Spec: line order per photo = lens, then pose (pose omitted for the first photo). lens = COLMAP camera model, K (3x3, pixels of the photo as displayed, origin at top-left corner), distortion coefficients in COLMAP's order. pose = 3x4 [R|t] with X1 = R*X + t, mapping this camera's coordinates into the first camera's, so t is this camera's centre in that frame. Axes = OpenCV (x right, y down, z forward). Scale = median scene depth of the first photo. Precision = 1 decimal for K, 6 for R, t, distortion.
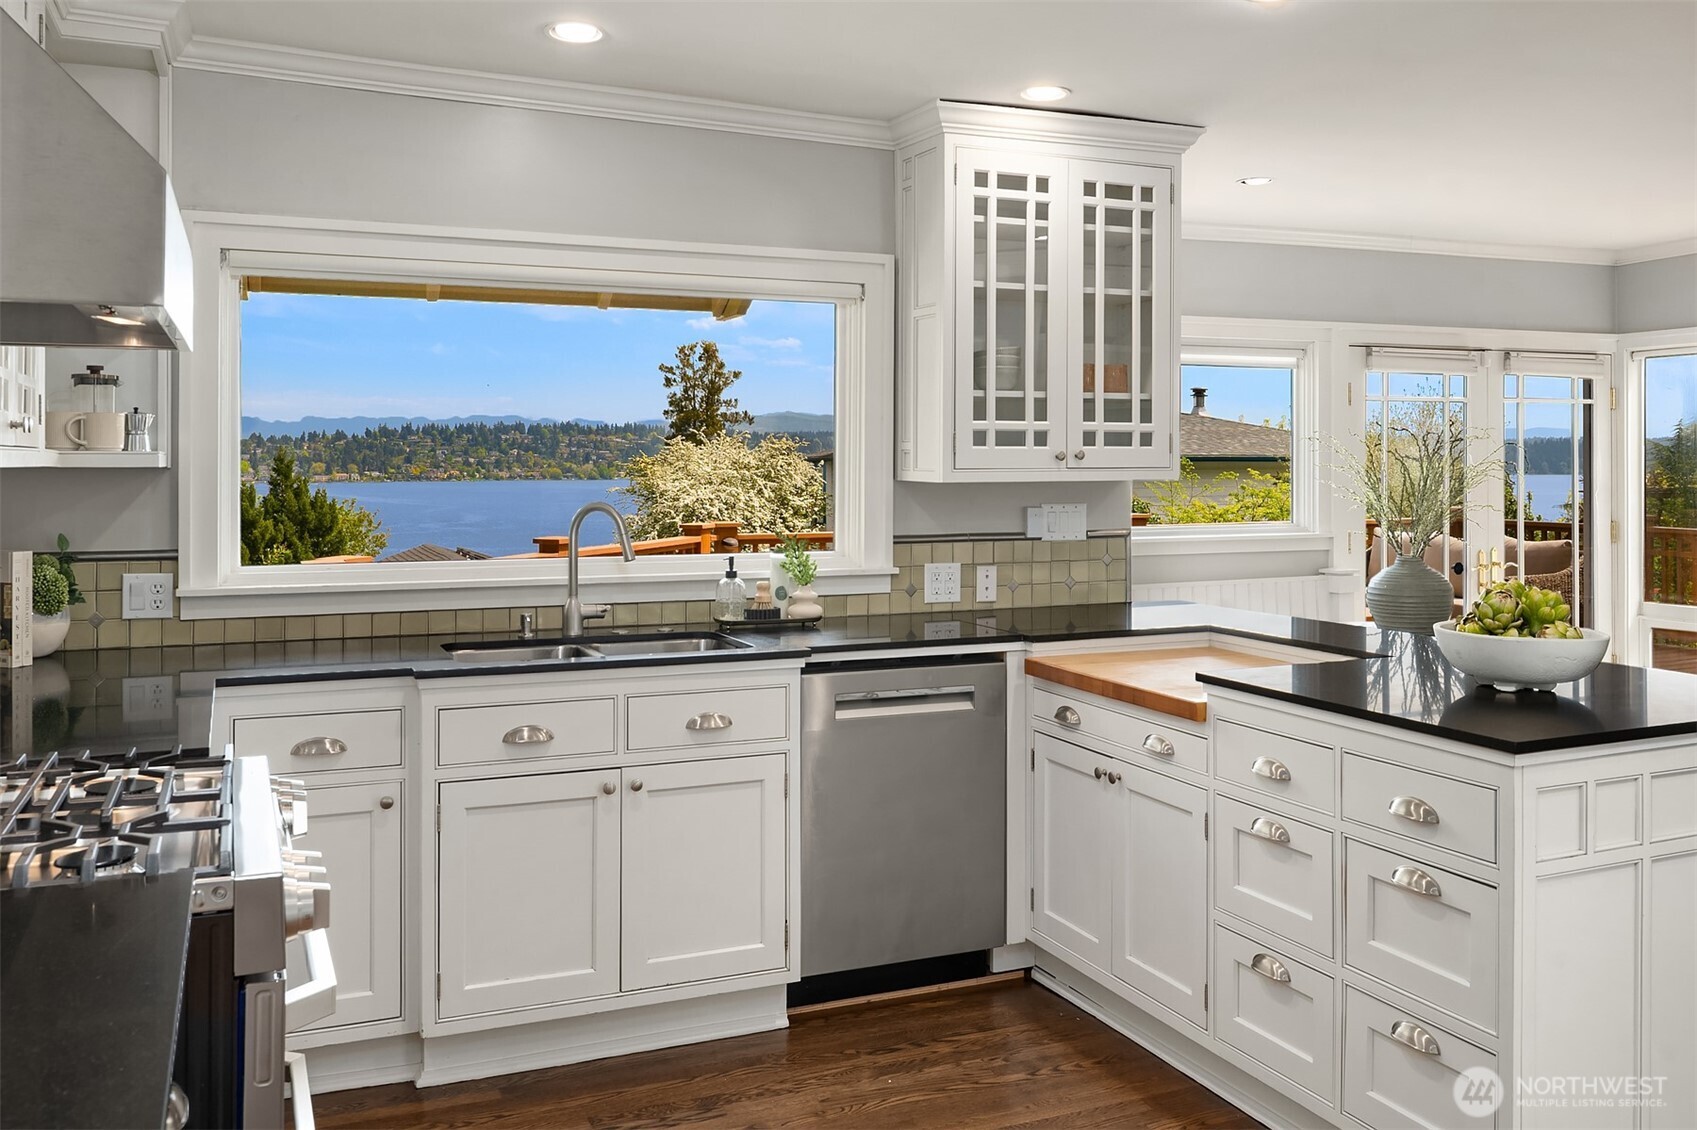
lens RADIAL K [[1430.8, 0, 873.9], [0, 1430.8, 478.4], [0, 0, 1]] dist [-0.007279, -0.010357]
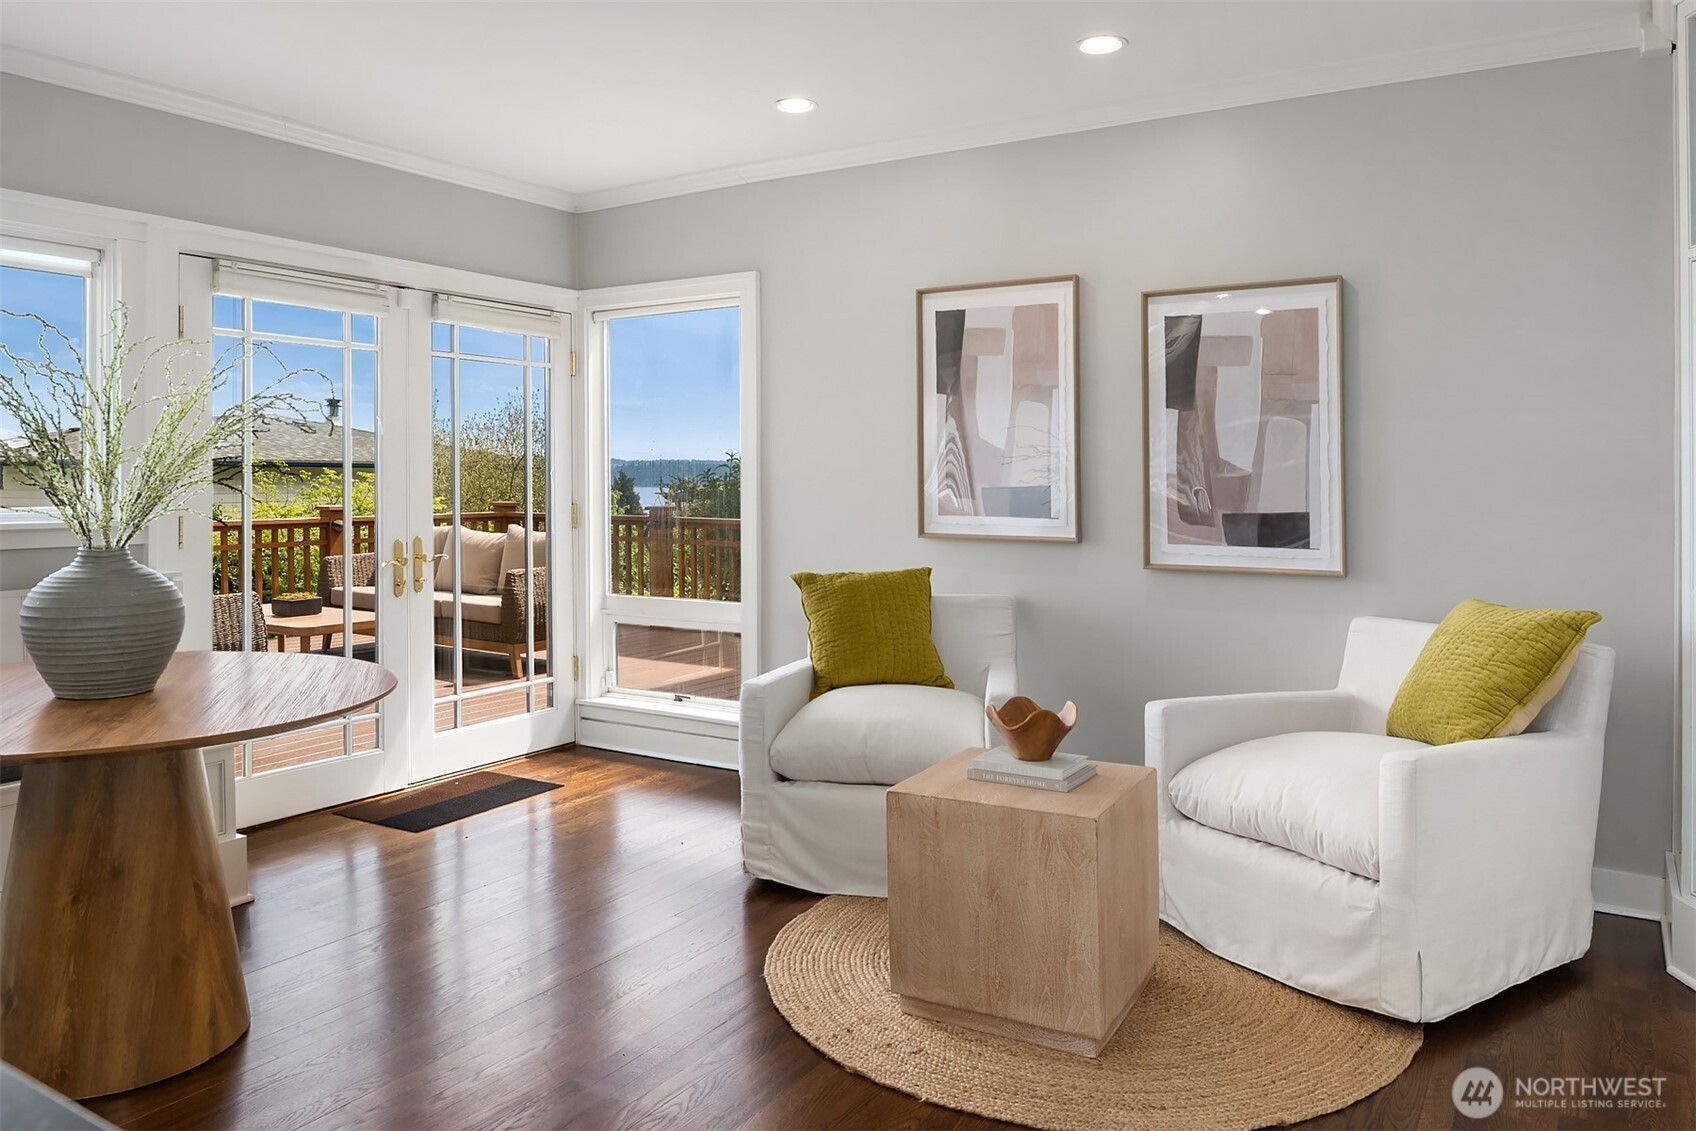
lens RADIAL K [[1167.1, 0, 854.0], [0, 1167.1, 519.6], [0, 0, 1]] dist [-0.006403, -0.002500]
pose [[0.831507, -0.016311, 0.555275, 0.478208], [0.003776, 0.999712, 0.023713, 0.042758], [-0.555502, -0.017621, 0.831329, 0.561077]]
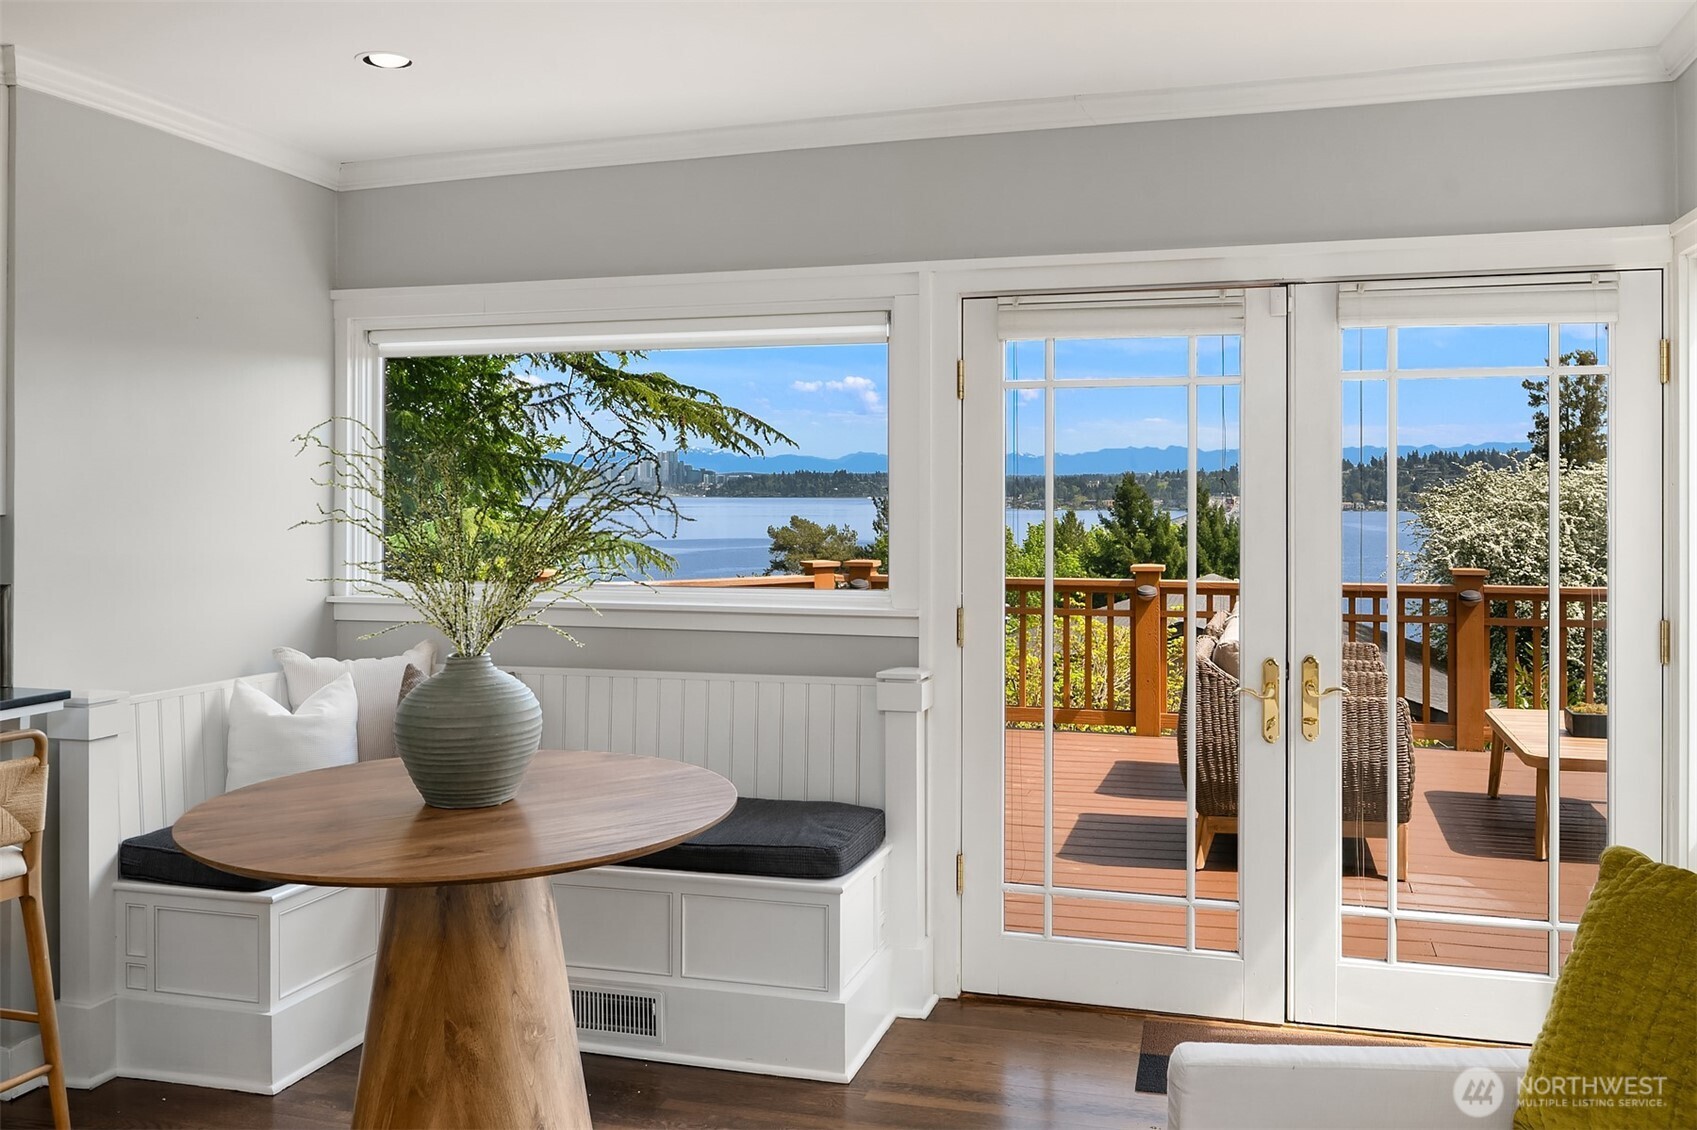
lens RADIAL K [[1418.8, 0, 829.0], [0, 1418.8, 506.5], [0, 0, 1]] dist [-0.023492, -0.001764]
pose [[0.759775, 0.009507, -0.650116, 1.118134], [-0.009765, 0.999947, 0.003212, -0.011379], [0.650112, 0.003908, 0.759828, 0.849685]]
